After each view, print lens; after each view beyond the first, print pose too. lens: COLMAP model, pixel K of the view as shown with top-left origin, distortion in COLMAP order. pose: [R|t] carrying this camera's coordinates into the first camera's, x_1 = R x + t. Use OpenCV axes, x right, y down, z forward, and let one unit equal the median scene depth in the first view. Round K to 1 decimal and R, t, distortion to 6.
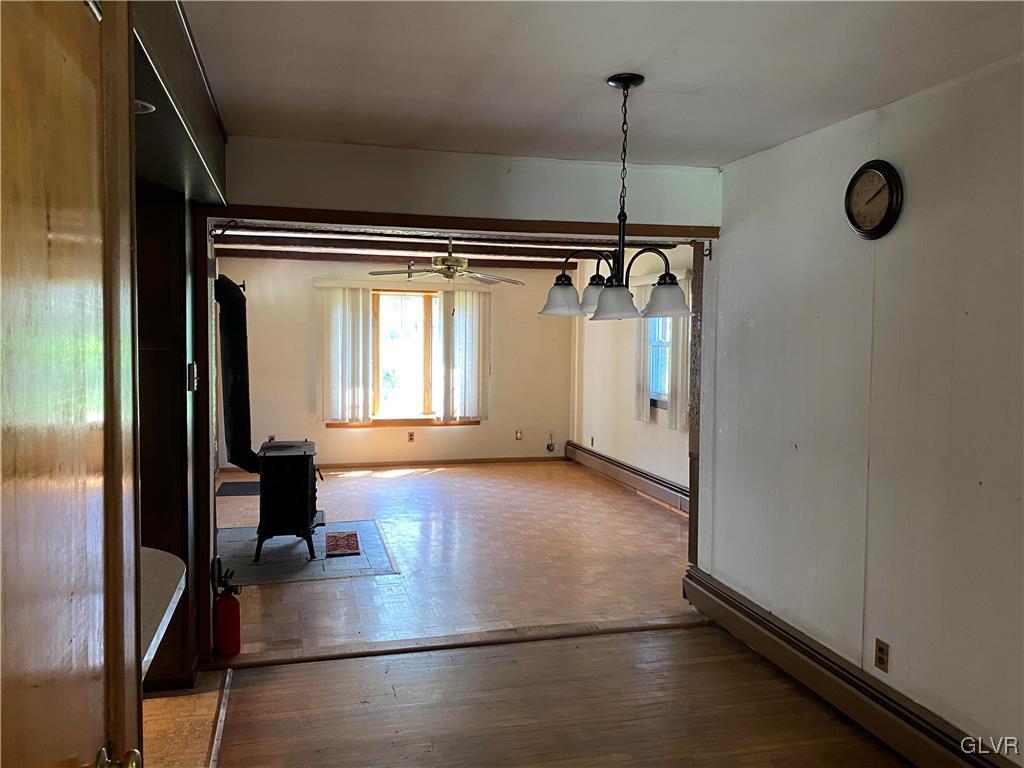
lens RADIAL K [[804.4, 0, 513.0], [0, 804.4, 381.2], [0, 0, 1]] dist [0.004068, -0.018967]
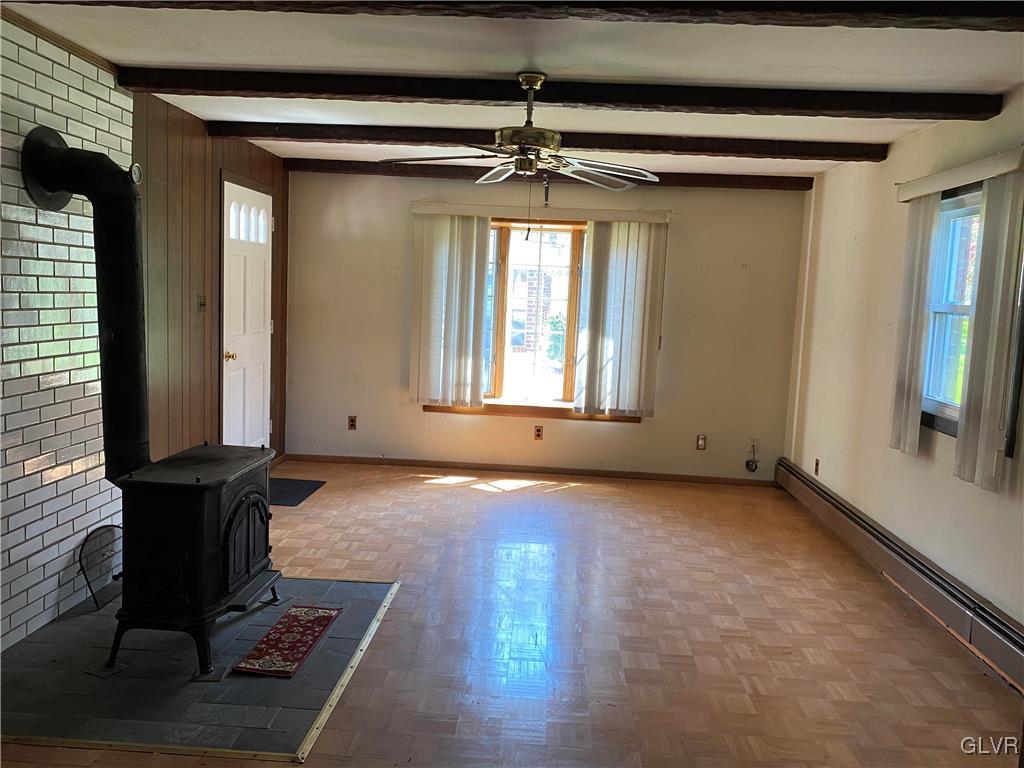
lens RADIAL K [[804.4, 0, 497.2], [0, 804.4, 367.0], [0, 0, 1]] dist [0.004068, -0.018967]
pose [[0.943136, 0.059004, -0.327128, 0.064644], [-0.050041, 0.998107, 0.035756, -0.010708], [0.328619, -0.017353, 0.944303, 0.336960]]
